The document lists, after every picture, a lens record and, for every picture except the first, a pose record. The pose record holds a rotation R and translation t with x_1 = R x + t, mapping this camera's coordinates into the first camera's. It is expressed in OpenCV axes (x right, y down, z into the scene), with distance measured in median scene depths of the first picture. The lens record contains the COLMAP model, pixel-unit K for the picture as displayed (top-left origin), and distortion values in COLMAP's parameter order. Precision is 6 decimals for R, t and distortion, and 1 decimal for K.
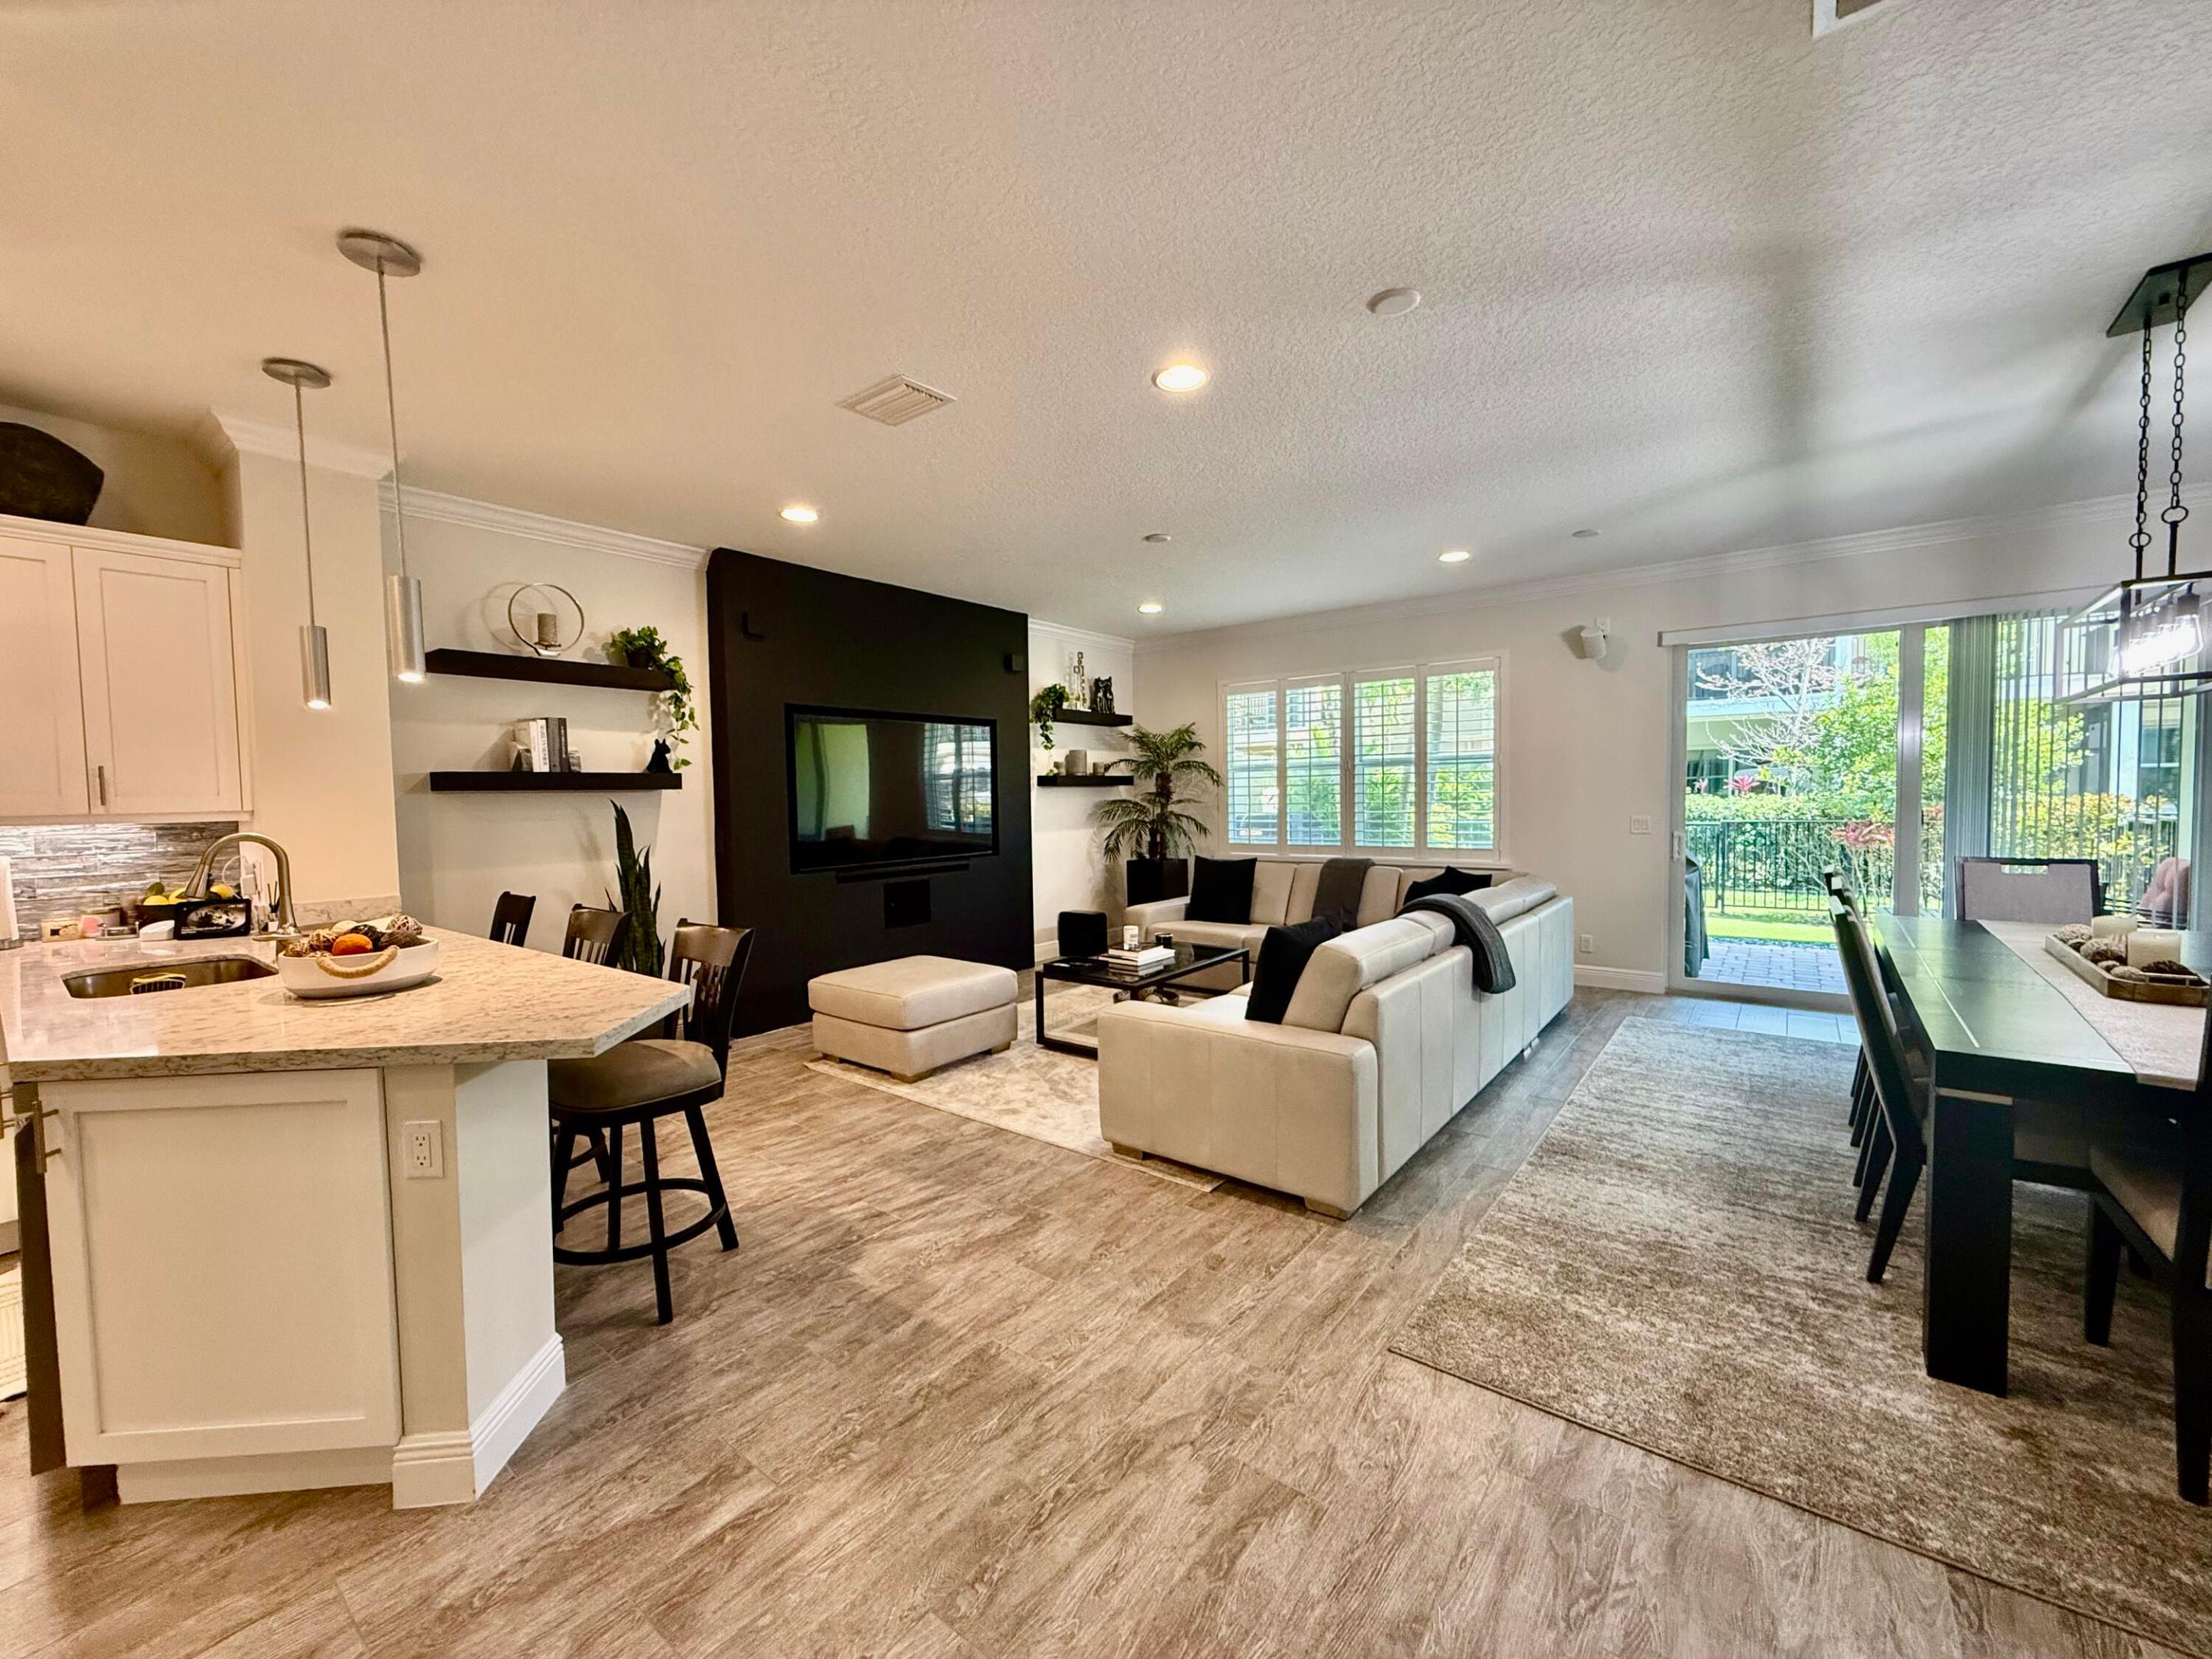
lens RADIAL K [[872.8, 0, 1073.2], [0, 872.8, 833.8], [0, 0, 1]] dist [-0.001373, -0.000137]
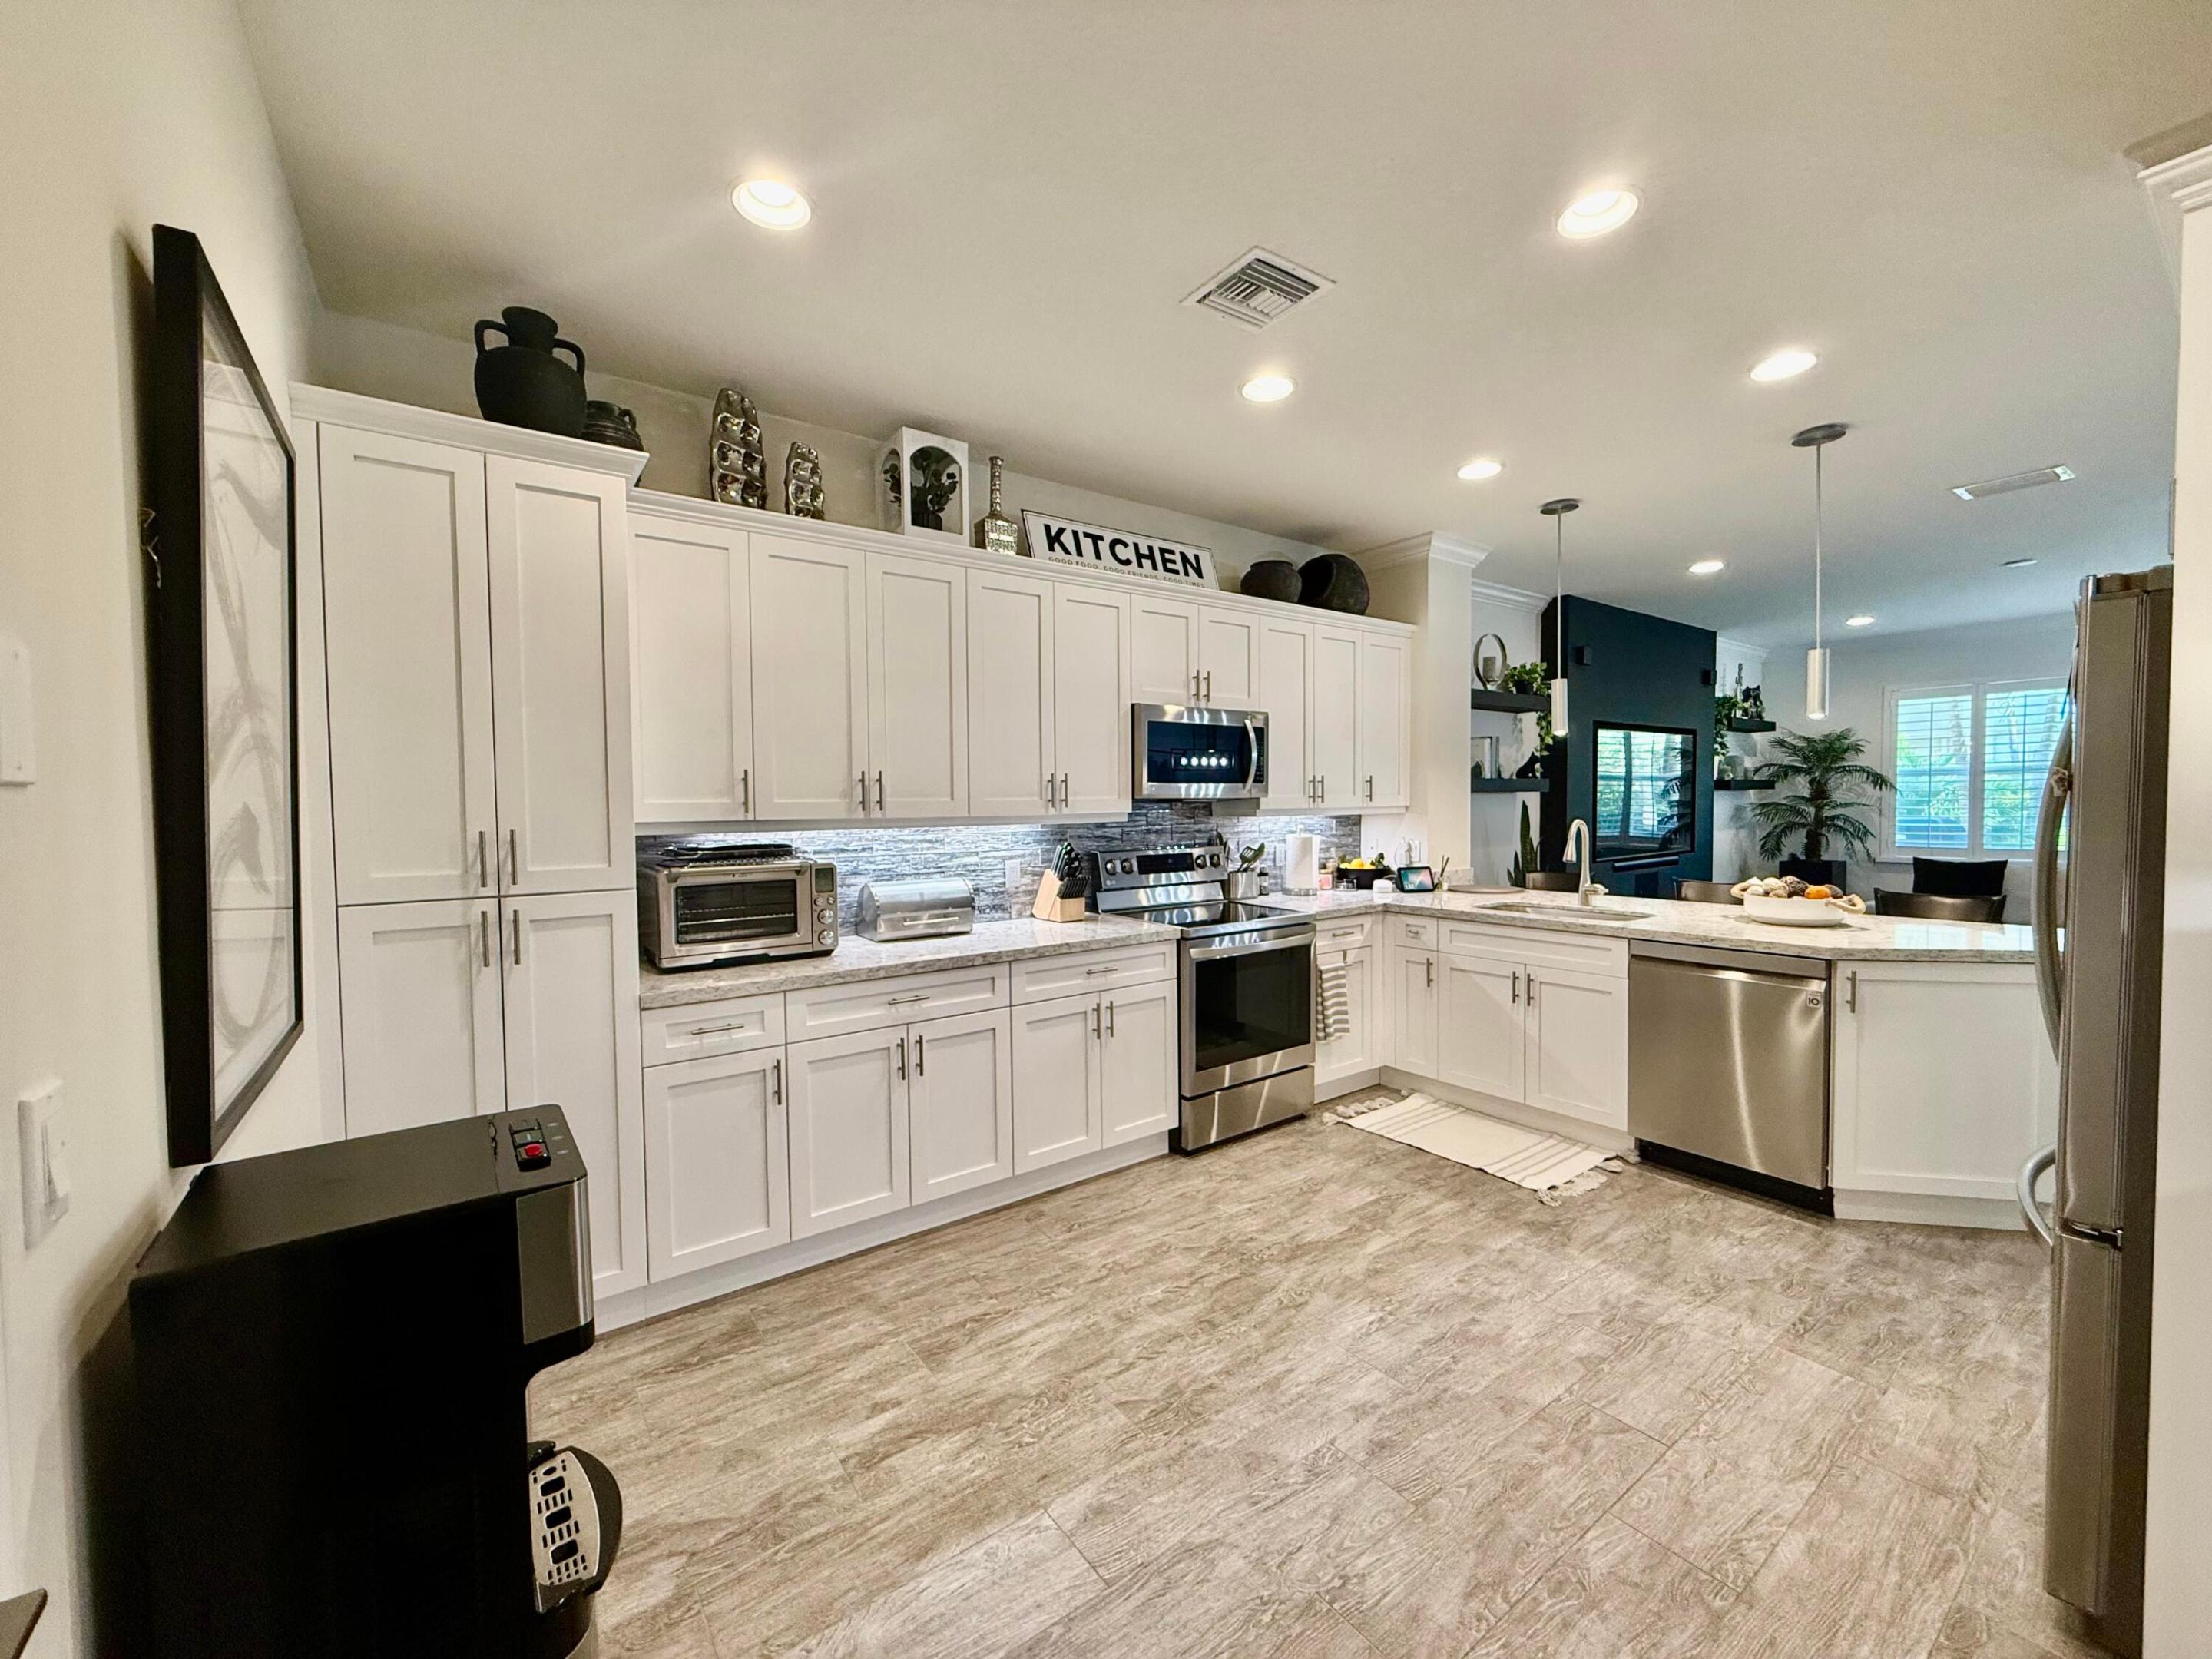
lens RADIAL K [[879.5, 0, 1106.0], [0, 879.5, 829.5], [0, 0, 1]] dist [0.000591, 0.000052]
pose [[0.965809, 0.011988, -0.258975, -0.990928], [-0.014367, 0.999870, -0.007294, 0.027589], [0.258854, 0.010765, 0.965856, -0.489691]]
